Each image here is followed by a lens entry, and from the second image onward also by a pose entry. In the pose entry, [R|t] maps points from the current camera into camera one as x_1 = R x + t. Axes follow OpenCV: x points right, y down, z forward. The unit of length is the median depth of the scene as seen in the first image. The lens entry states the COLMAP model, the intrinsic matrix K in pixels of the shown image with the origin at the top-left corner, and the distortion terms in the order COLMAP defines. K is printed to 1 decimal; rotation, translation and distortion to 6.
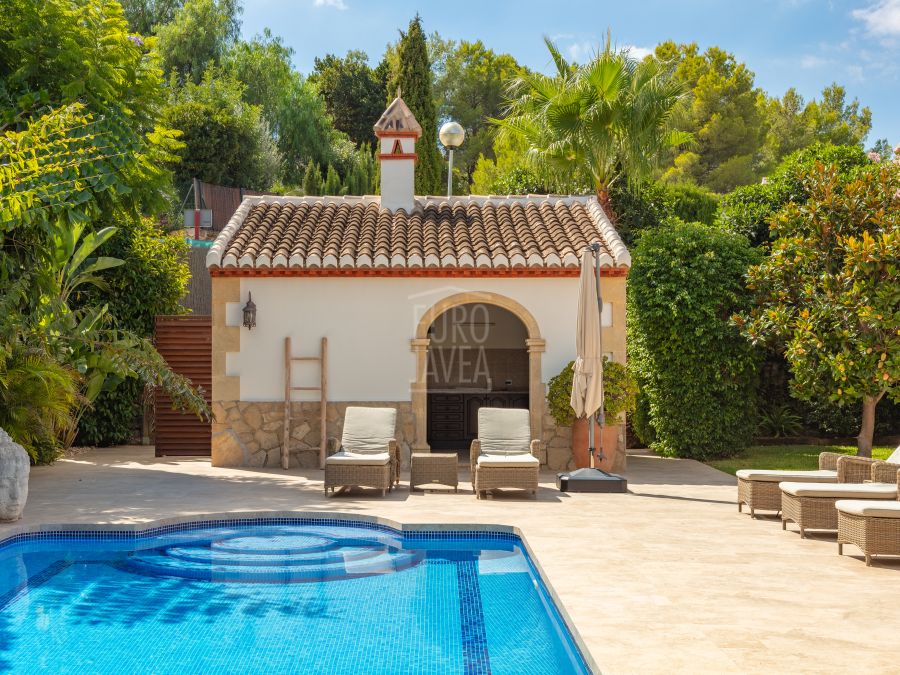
lens RADIAL K [[1288.8, 0, 453.0], [0, 1288.8, 364.2], [0, 0, 1]] dist [0.001164, -0.032131]
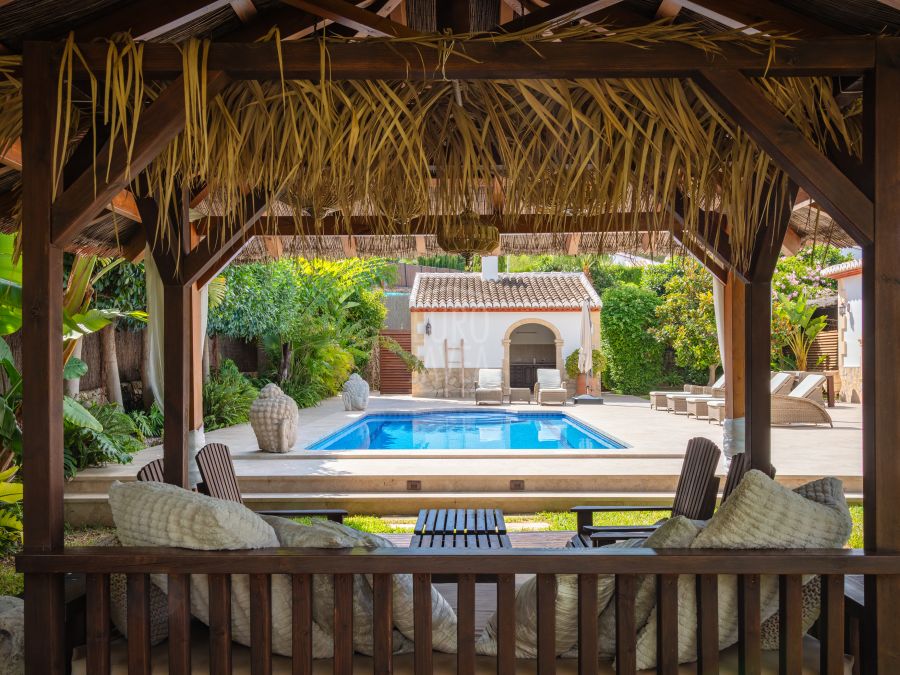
lens RADIAL K [[957.2, 0, 412.5], [0, 957.2, 340.3], [0, 0, 1]] dist [0.024792, 0.020906]
pose [[0.999394, -0.002389, -0.034725, -0.129904], [0.001522, 0.999687, -0.024956, 0.022396], [0.034774, 0.024888, 0.999085, -0.651017]]
